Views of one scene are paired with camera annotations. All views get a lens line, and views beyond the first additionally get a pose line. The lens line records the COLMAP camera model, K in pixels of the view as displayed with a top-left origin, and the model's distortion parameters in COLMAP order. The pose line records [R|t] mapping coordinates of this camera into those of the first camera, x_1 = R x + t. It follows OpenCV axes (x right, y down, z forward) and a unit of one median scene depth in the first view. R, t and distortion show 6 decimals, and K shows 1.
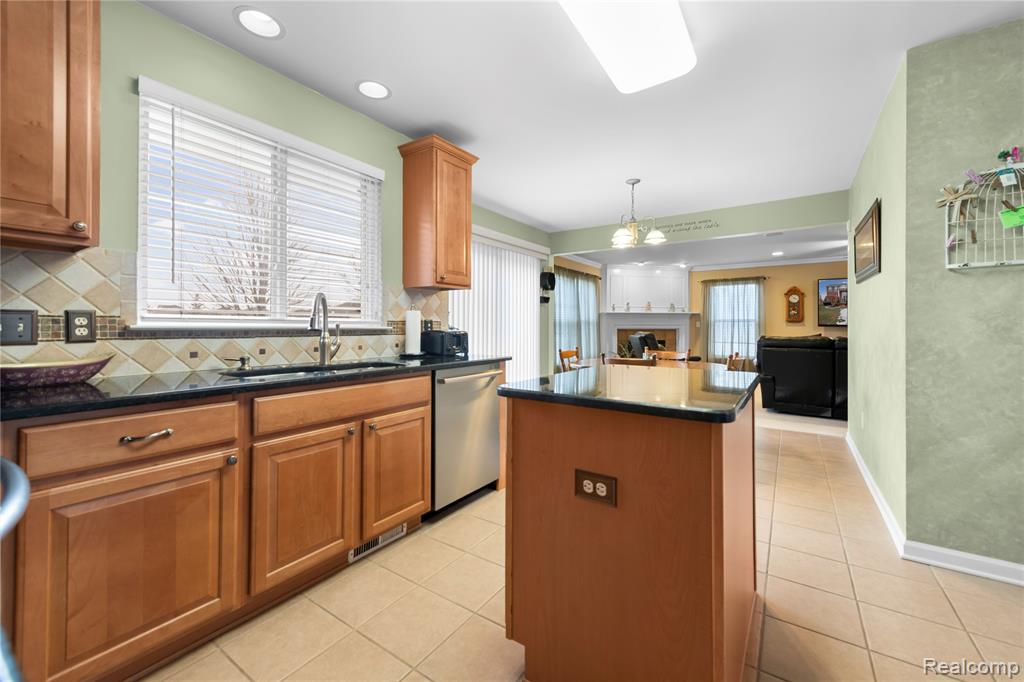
lens RADIAL K [[412.1, 0, 503.5], [0, 412.1, 322.9], [0, 0, 1]] dist [0.011626, -0.001550]
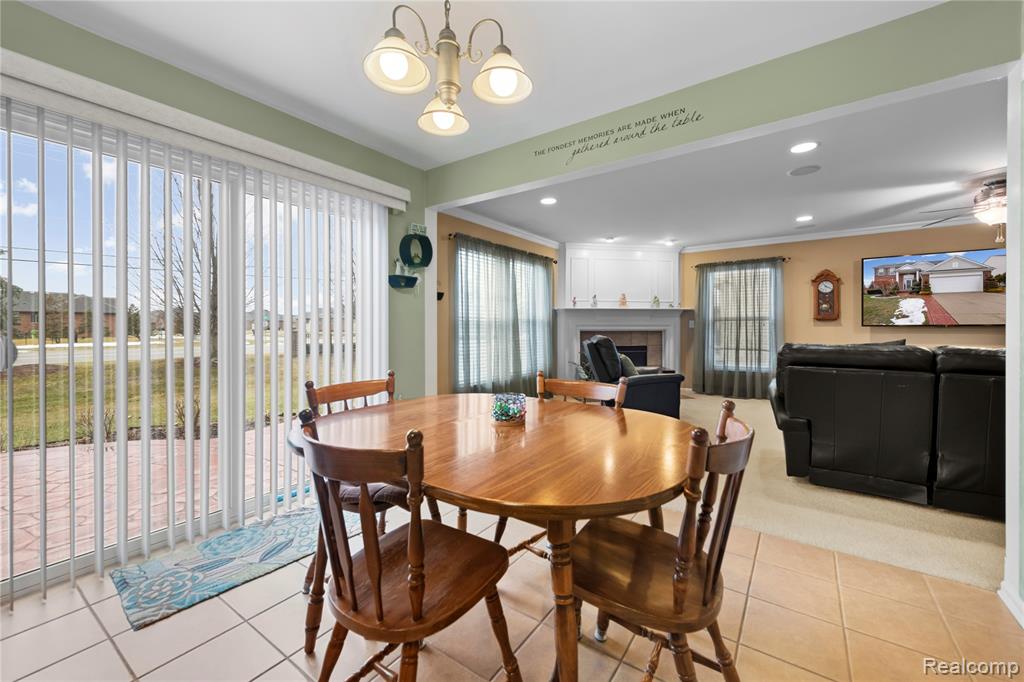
lens RADIAL K [[412.1, 0, 507.5], [0, 412.1, 326.7], [0, 0, 1]] dist [0.011626, -0.001550]
pose [[0.999925, -0.003656, -0.011659, 0.166681], [0.003721, 0.999978, 0.005529, 0.002912], [0.011639, -0.005572, 0.999917, 0.285152]]
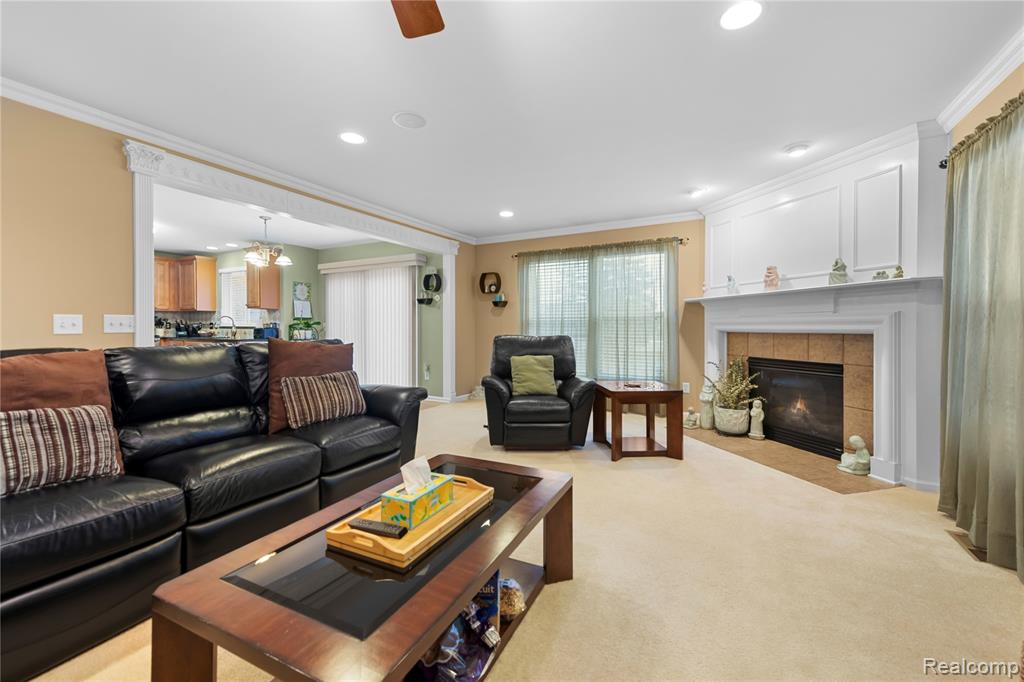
lens RADIAL K [[412.1, 0, 515.3], [0, 412.1, 327.0], [0, 0, 1]] dist [0.011626, -0.001550]
pose [[0.110195, -0.000569, -0.993910, 0.783454], [0.005649, 0.999984, 0.000054, 0.008393], [0.993894, -0.005620, 0.110196, 0.739782]]
